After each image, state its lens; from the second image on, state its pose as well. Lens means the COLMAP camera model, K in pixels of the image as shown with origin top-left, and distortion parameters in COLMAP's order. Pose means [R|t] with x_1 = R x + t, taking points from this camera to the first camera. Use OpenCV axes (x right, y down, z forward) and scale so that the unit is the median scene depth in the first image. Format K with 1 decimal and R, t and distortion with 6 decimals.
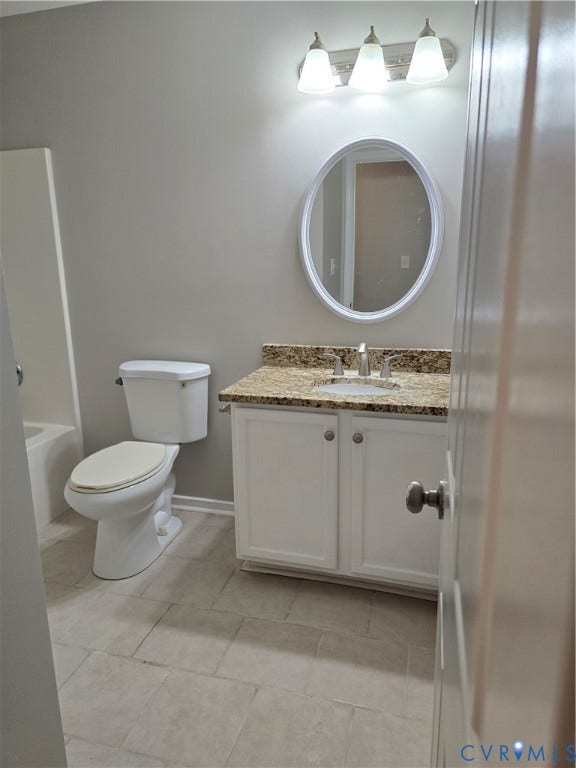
lens RADIAL K [[518.9, 0, 288.0], [0, 518.9, 384.0], [0, 0, 1]] dist [0.084862, -0.160021]
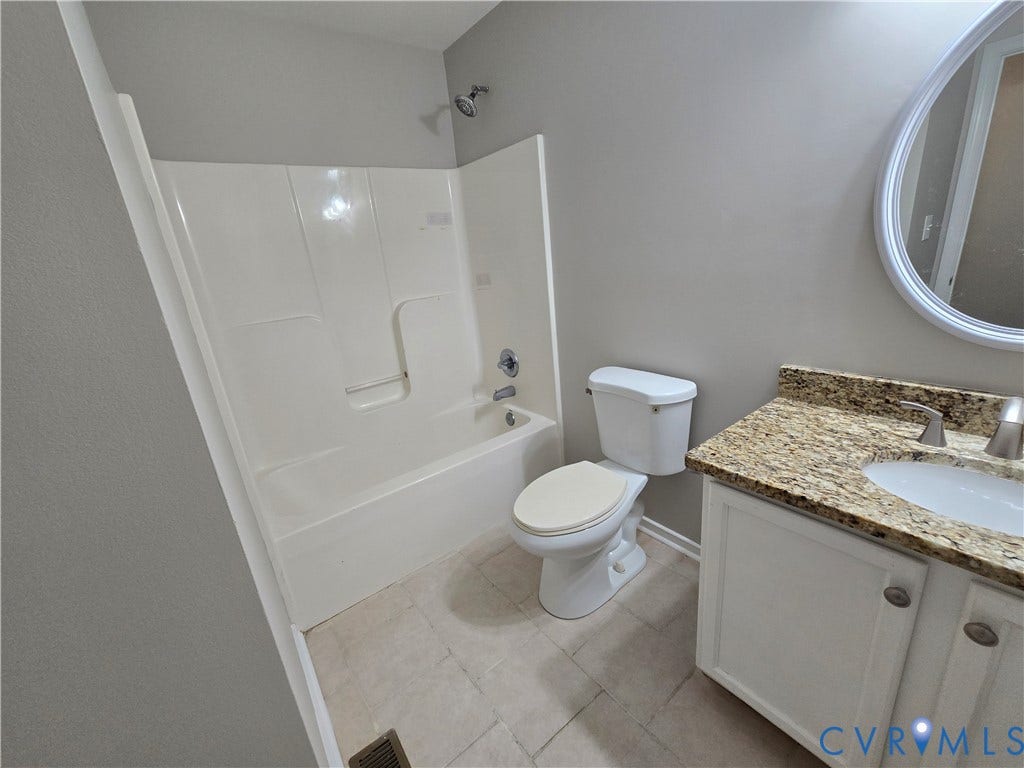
lens RADIAL K [[419.0, 0, 512.8], [0, 419.0, 387.0], [0, 0, 1]] dist [-0.002079, 0.000092]
pose [[0.797802, 0.117595, -0.591340, -0.001619], [-0.047483, 0.990003, 0.132813, -0.114345], [0.601047, -0.077880, 0.795410, 0.388871]]
